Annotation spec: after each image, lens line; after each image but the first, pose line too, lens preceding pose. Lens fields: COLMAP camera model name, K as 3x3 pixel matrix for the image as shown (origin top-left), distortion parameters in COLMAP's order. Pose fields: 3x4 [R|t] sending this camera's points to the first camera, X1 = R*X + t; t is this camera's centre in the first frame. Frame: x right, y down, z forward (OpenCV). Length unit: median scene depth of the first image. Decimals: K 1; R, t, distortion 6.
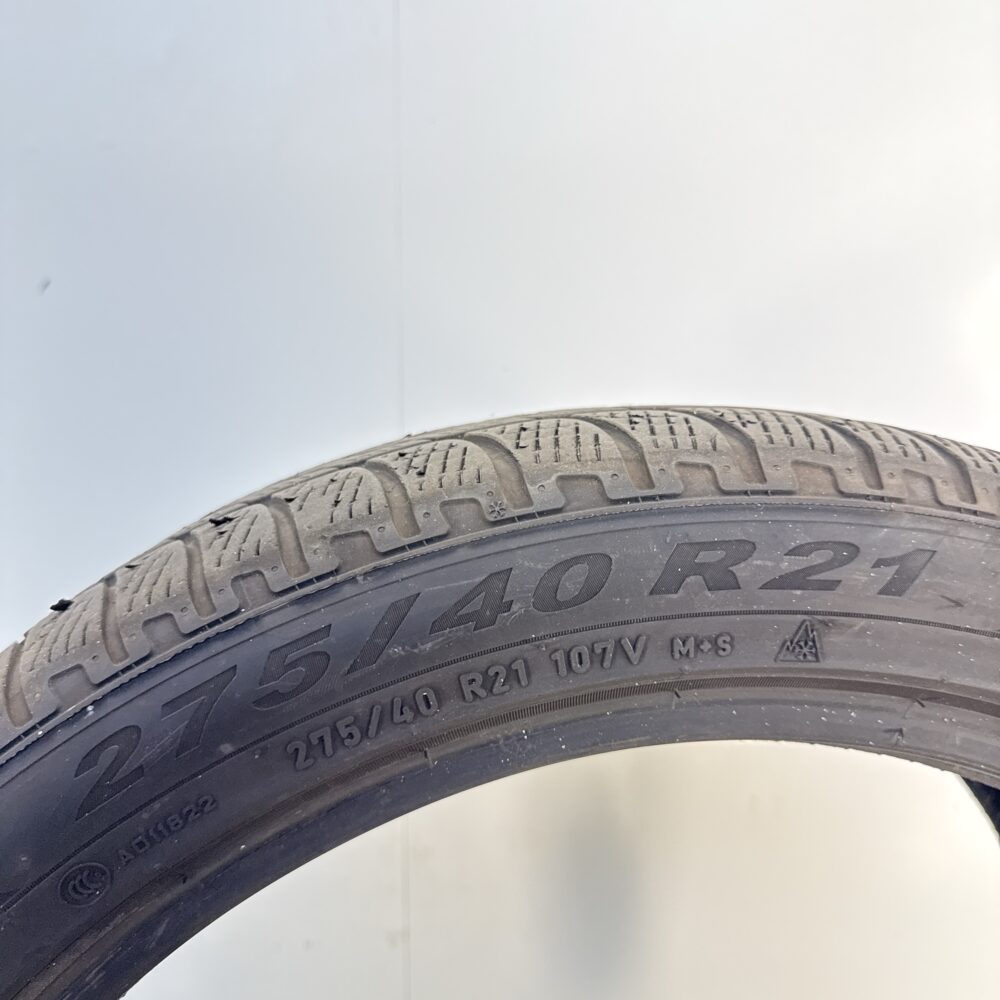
lens RADIAL K [[984.1, 0, 500.0], [0, 984.1, 500.0], [0, 0, 1]] dist [0.165827, -0.493485]
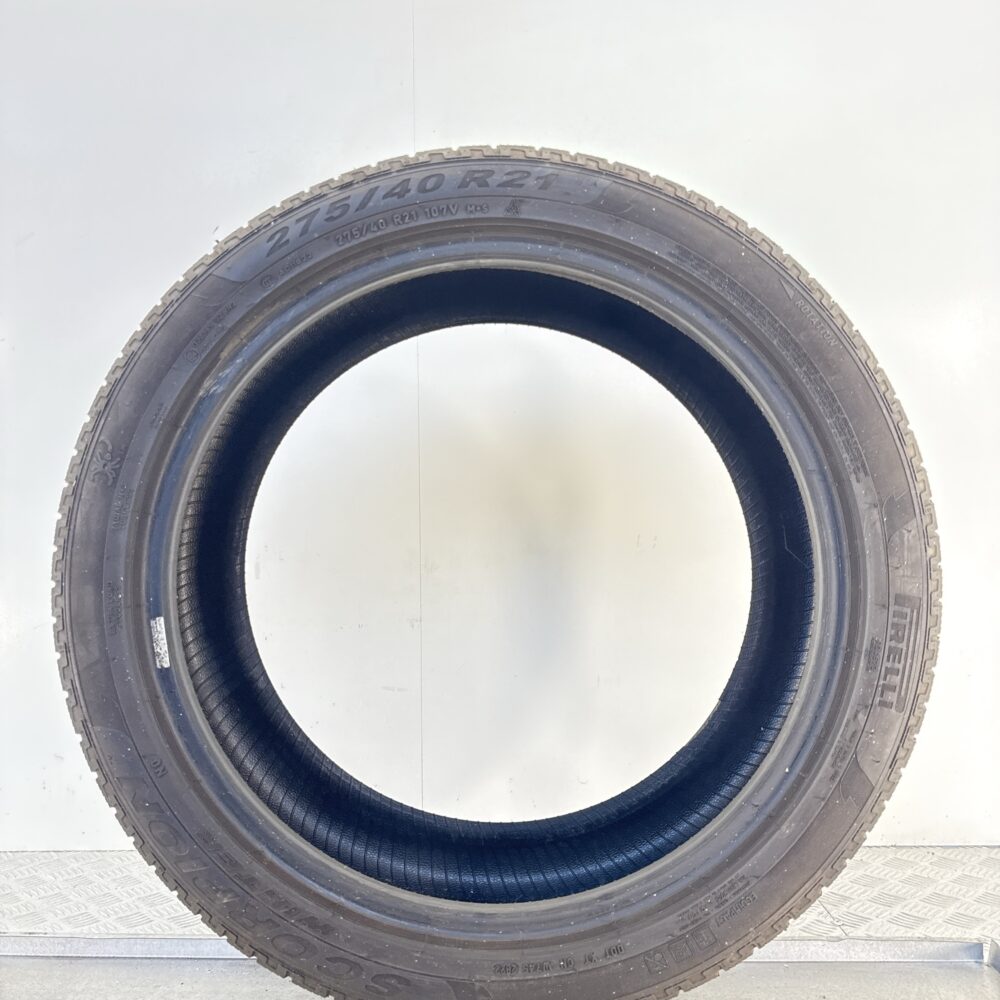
lens RADIAL K [[984.1, 0, 500.0], [0, 984.1, 500.0], [0, 0, 1]] dist [0.165827, -0.493485]
pose [[0.994522, -0.002881, -0.104488, 0.581571], [-0.011164, 0.990974, -0.133589, 1.404220], [0.103930, 0.134024, 0.985513, -1.771321]]
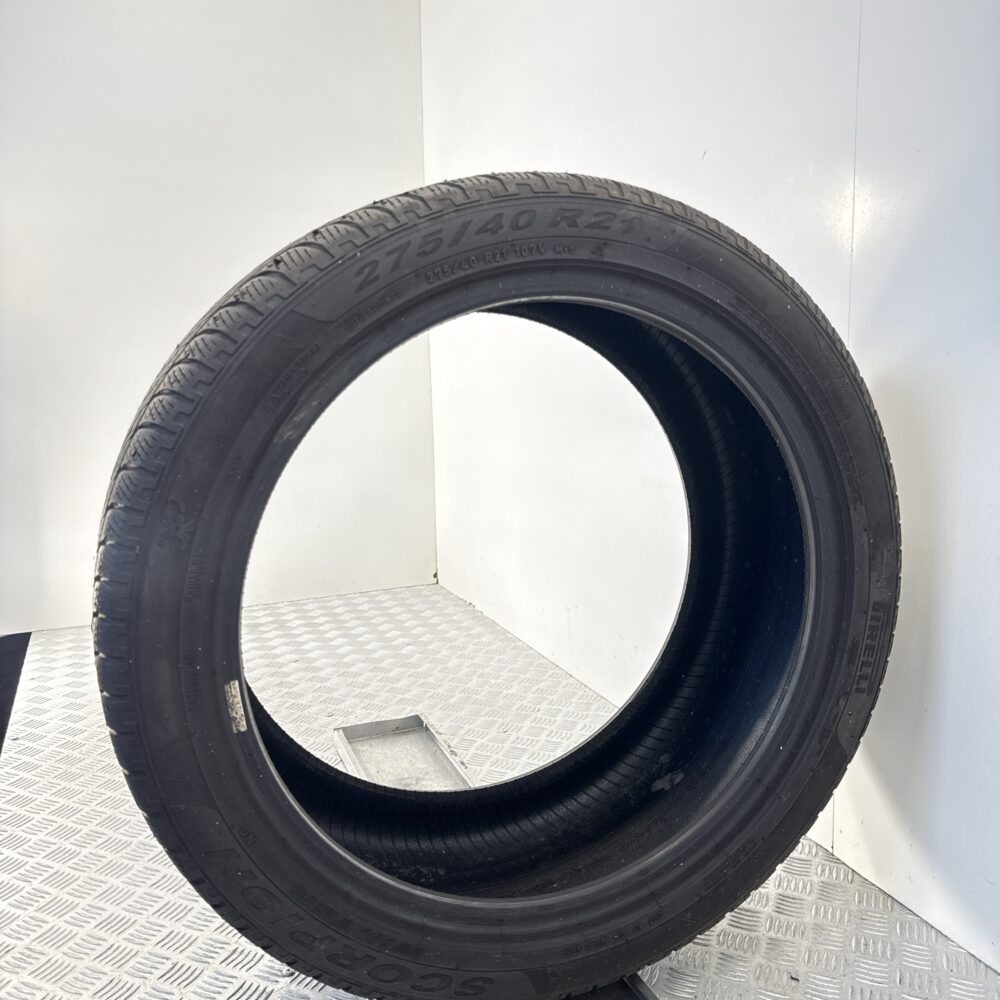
lens RADIAL K [[984.1, 0, 500.0], [0, 984.1, 500.0], [0, 0, 1]] dist [0.165827, -0.493485]
pose [[0.961873, -0.023860, 0.272455, -0.773030], [0.007797, 0.998174, 0.059891, 0.702200], [-0.273387, -0.055483, 0.960303, -1.728101]]
